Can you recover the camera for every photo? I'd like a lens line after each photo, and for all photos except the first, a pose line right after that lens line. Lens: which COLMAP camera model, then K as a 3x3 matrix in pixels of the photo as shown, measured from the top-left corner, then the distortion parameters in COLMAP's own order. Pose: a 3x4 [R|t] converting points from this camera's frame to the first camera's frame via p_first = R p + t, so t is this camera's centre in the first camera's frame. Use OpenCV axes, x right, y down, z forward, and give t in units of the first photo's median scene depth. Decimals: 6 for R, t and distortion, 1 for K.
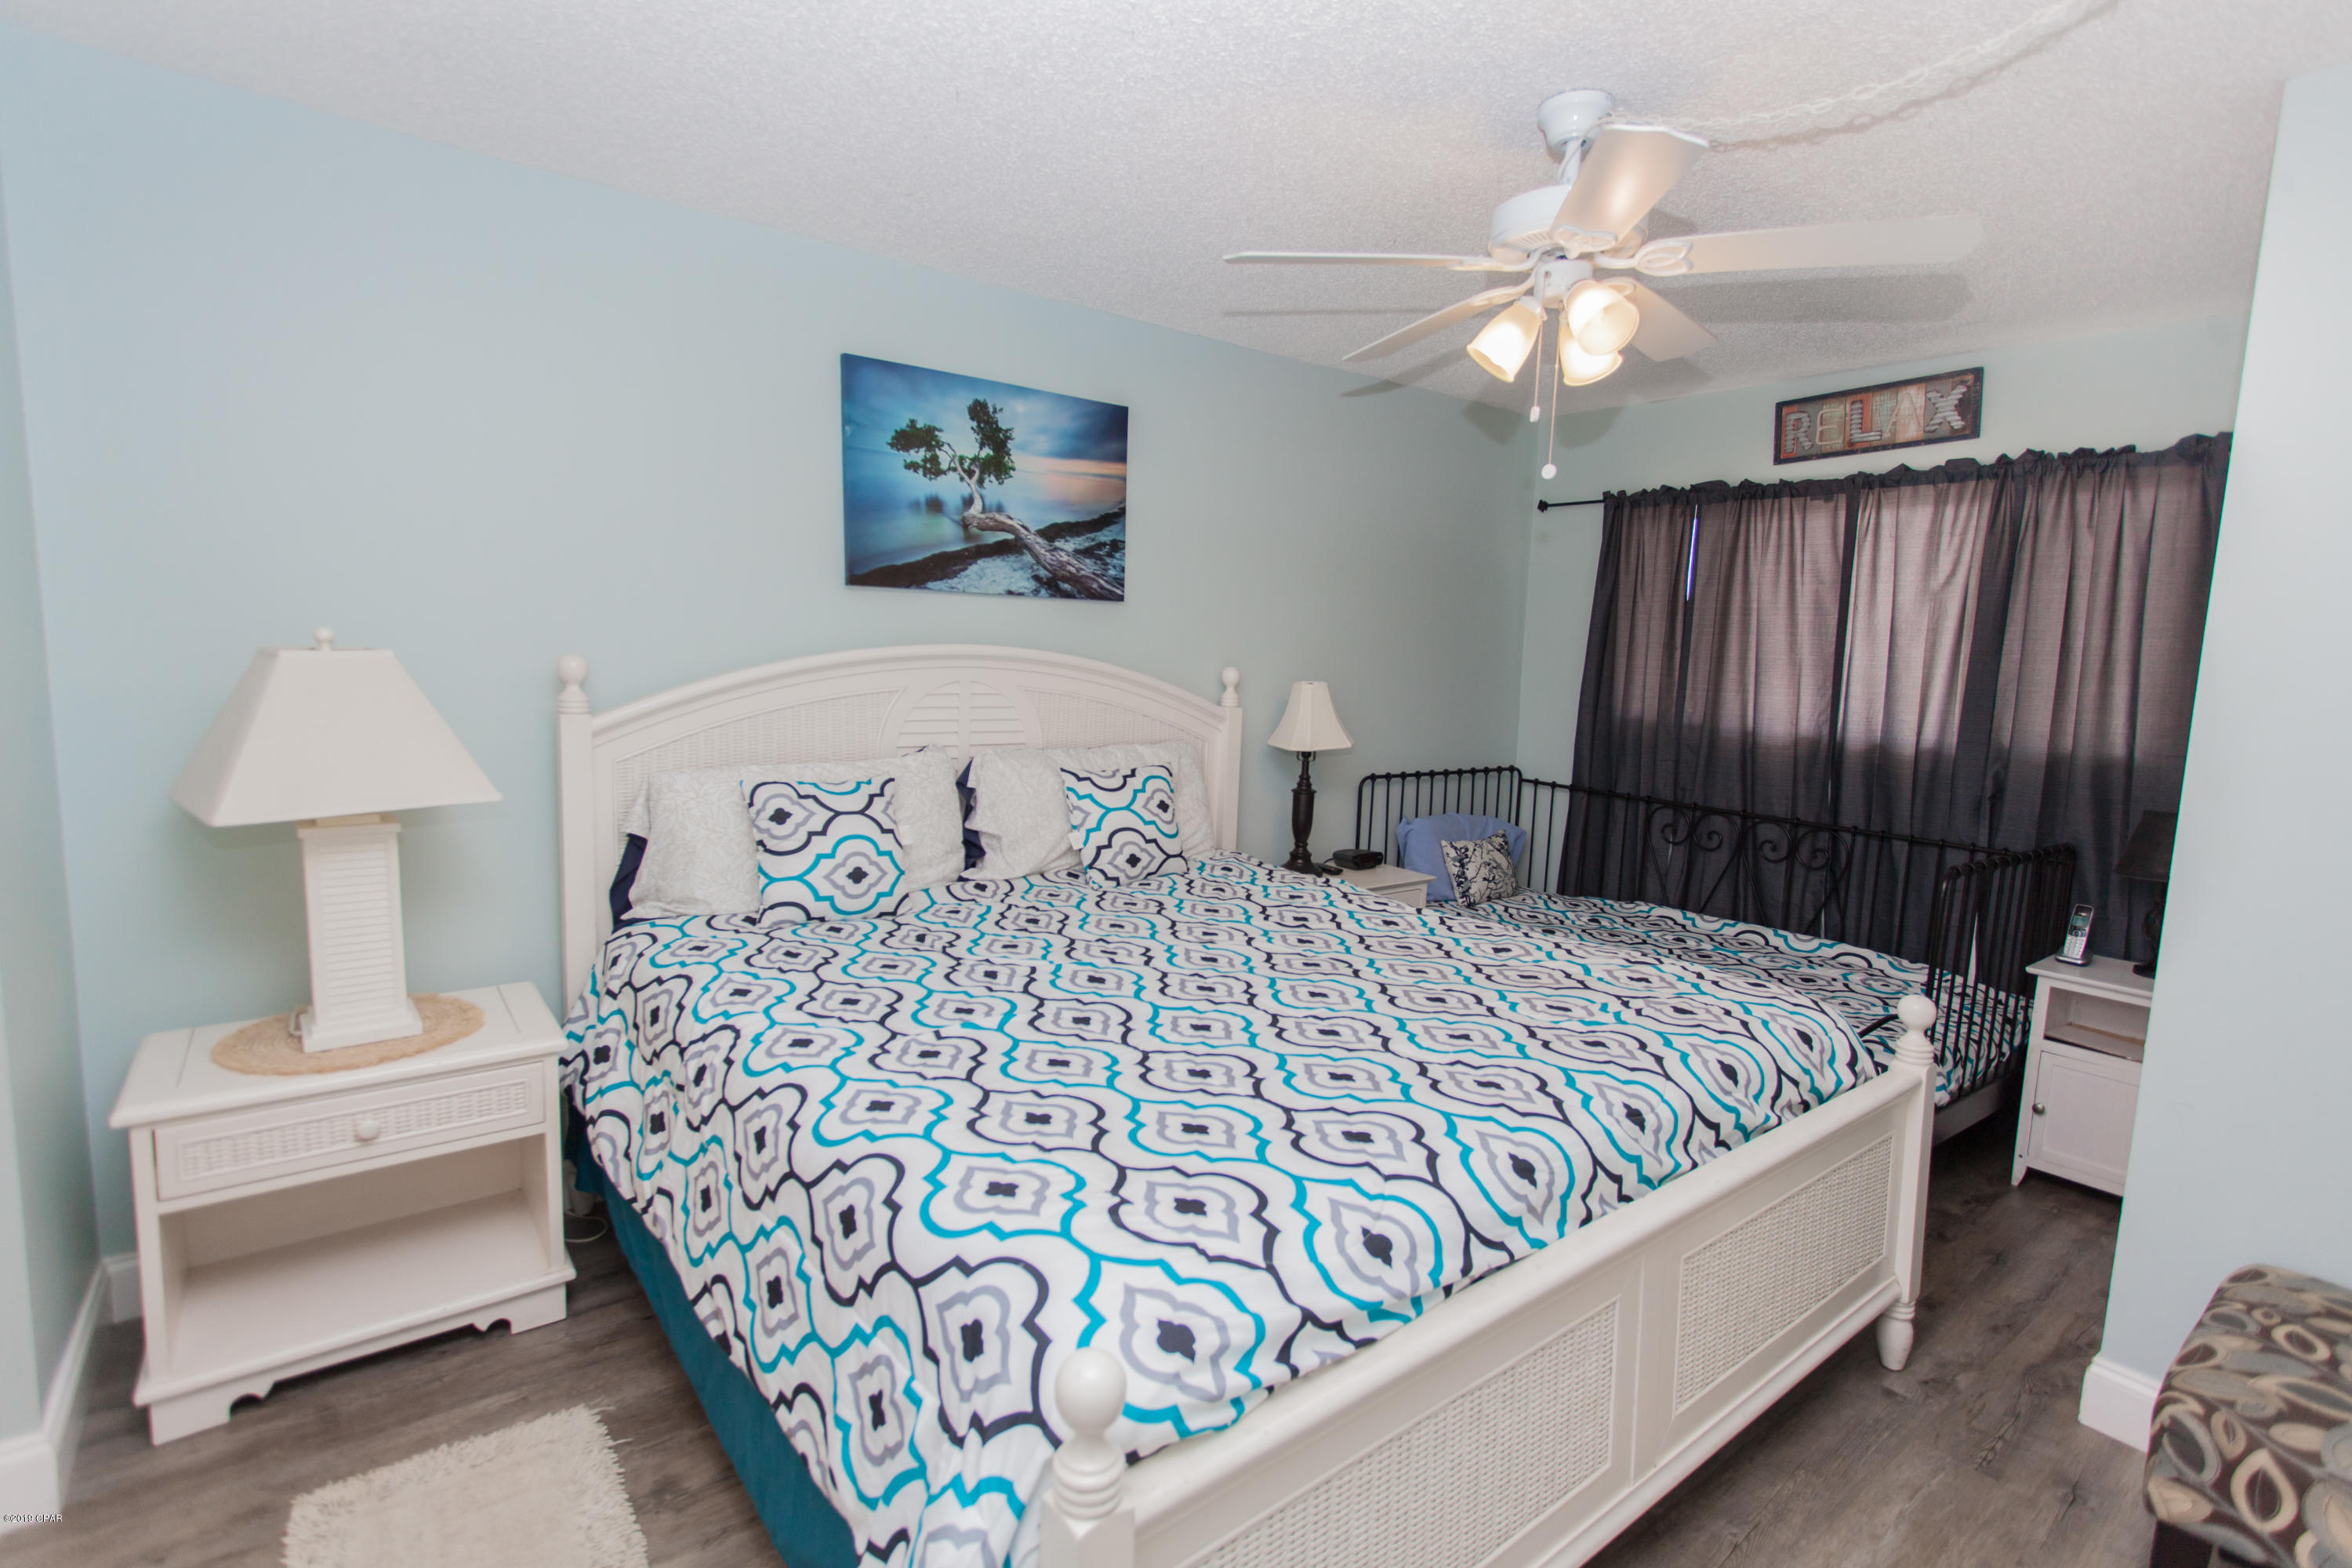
lens RADIAL K [[1092.3, 0, 1175.7], [0, 1092.3, 776.1], [0, 0, 1]] dist [0.002218, 0.000455]
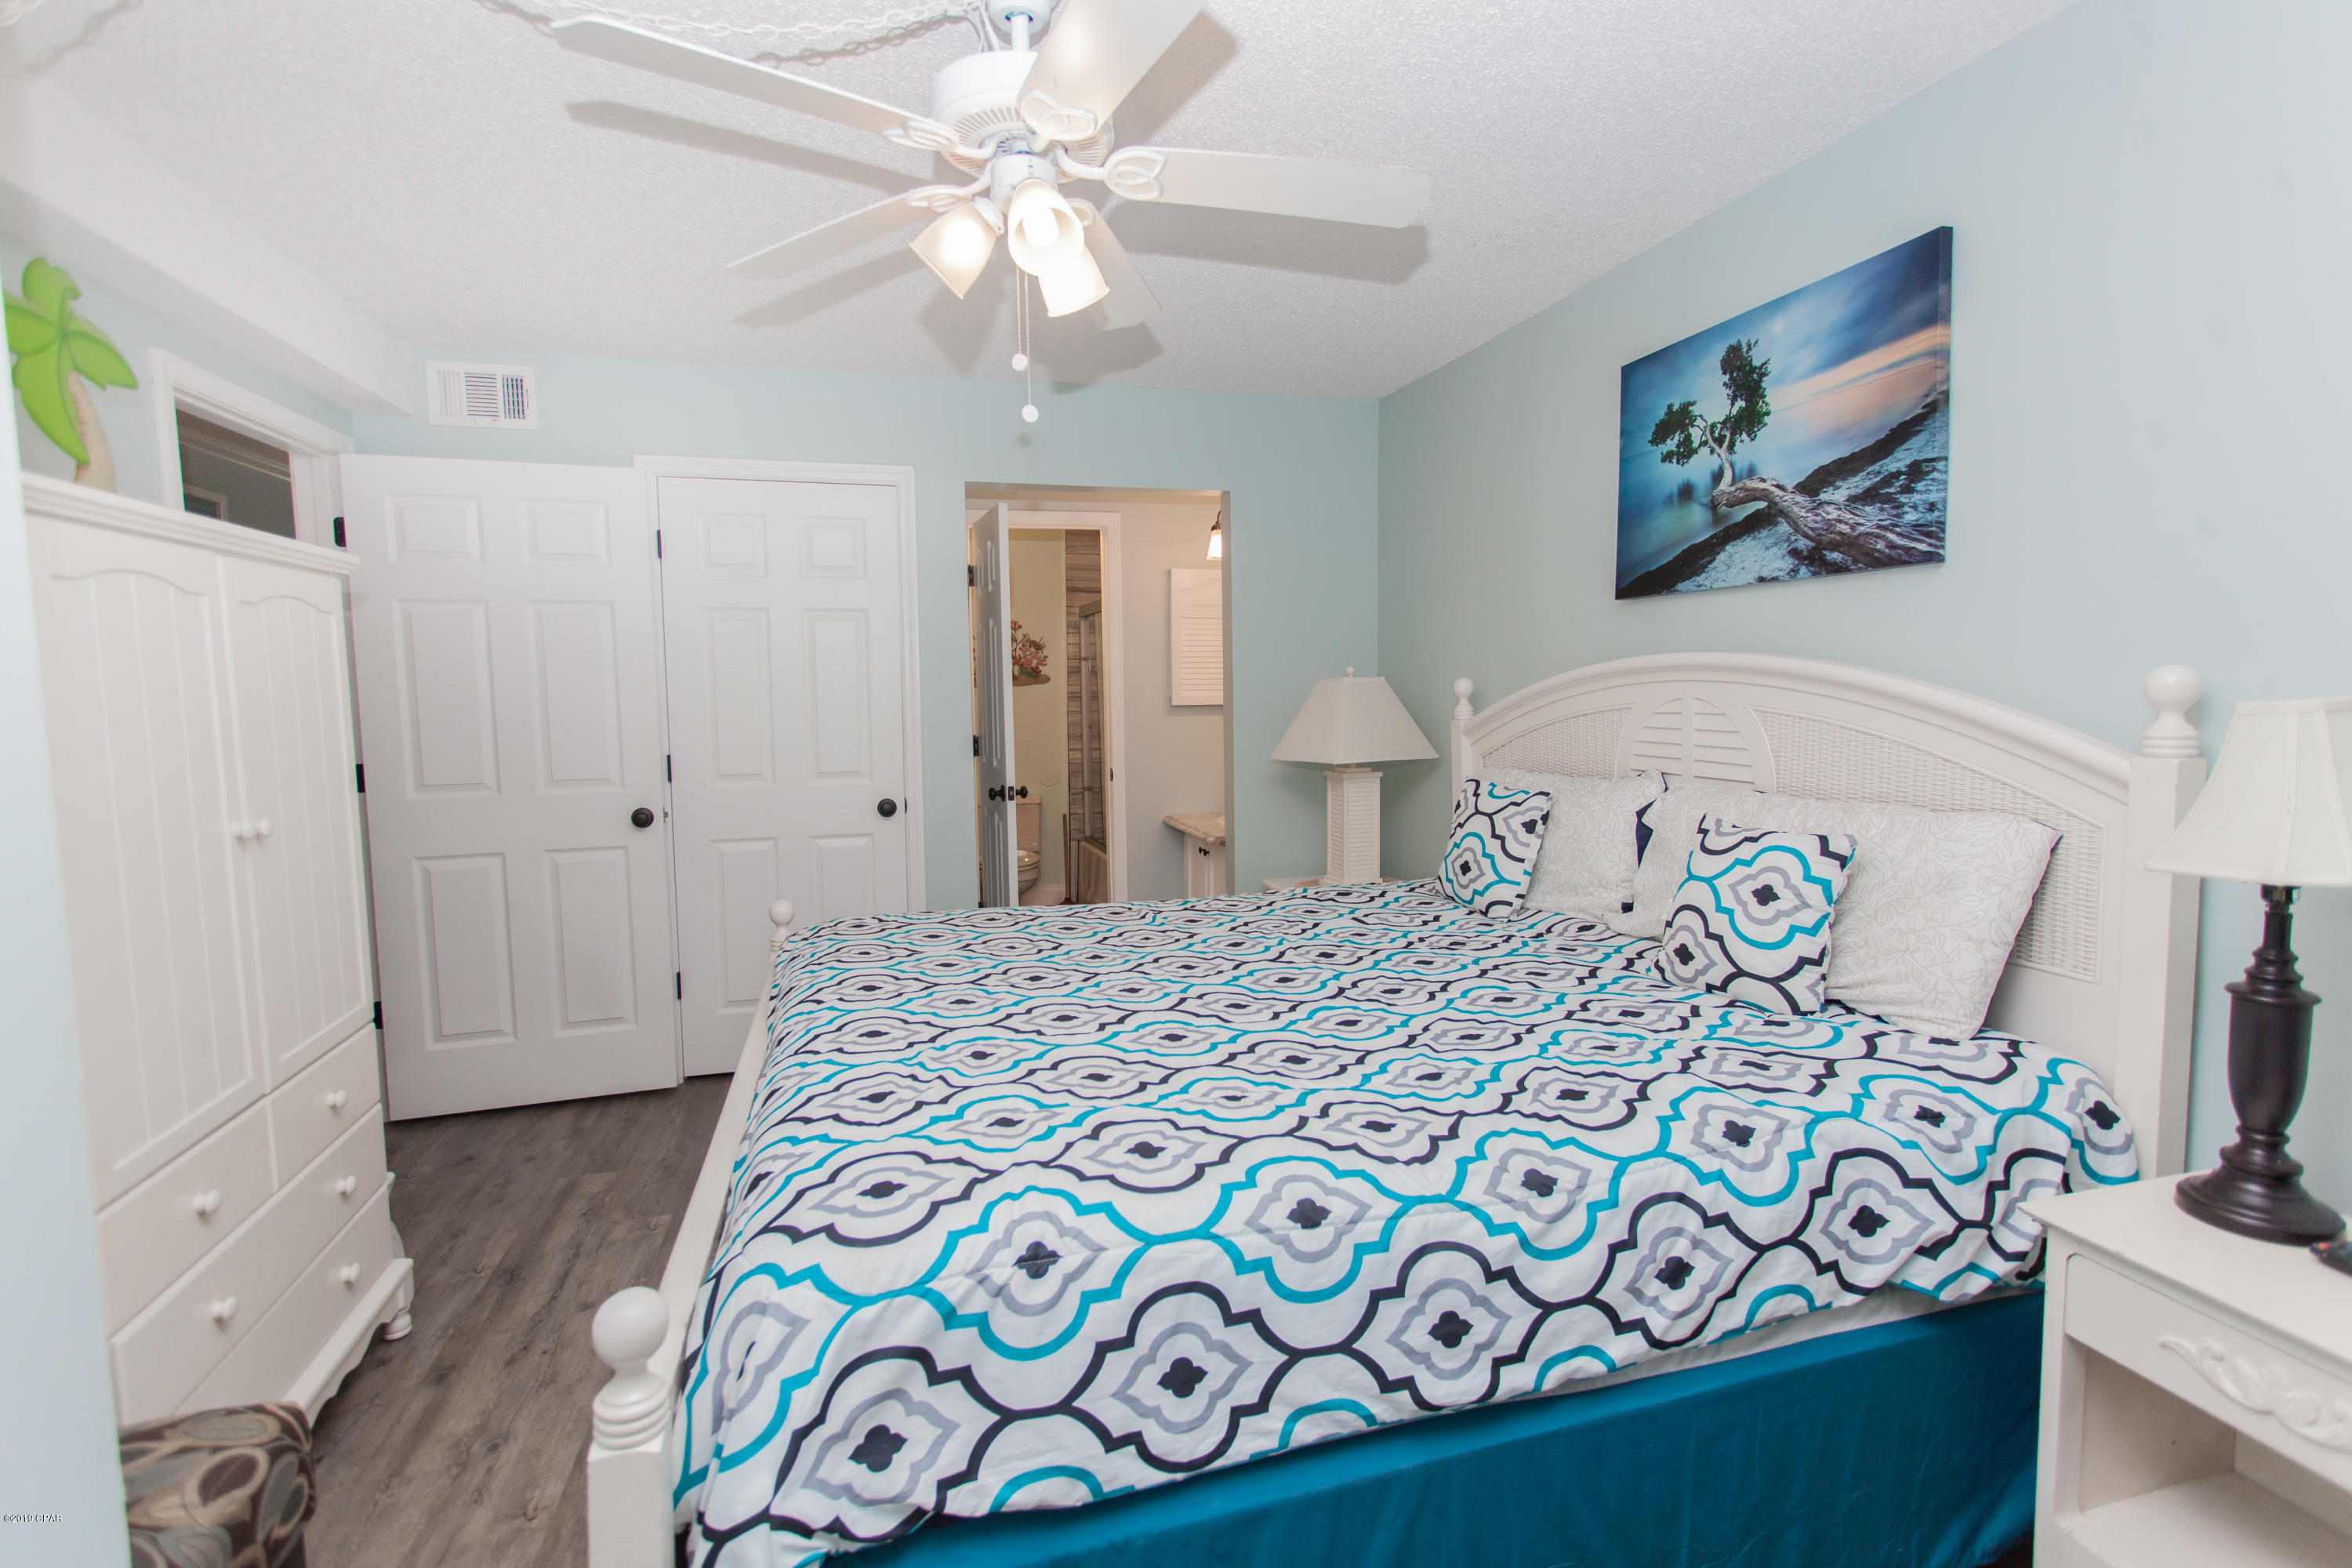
lens RADIAL K [[1092.3, 0, 1175.7], [0, 1092.3, 776.1], [0, 0, 1]] dist [0.002218, 0.000455]
pose [[-0.375204, 0.048289, -0.925684, 0.703310], [-0.114162, 0.988632, 0.097845, -0.063629], [0.919885, 0.142390, -0.365426, 0.935342]]
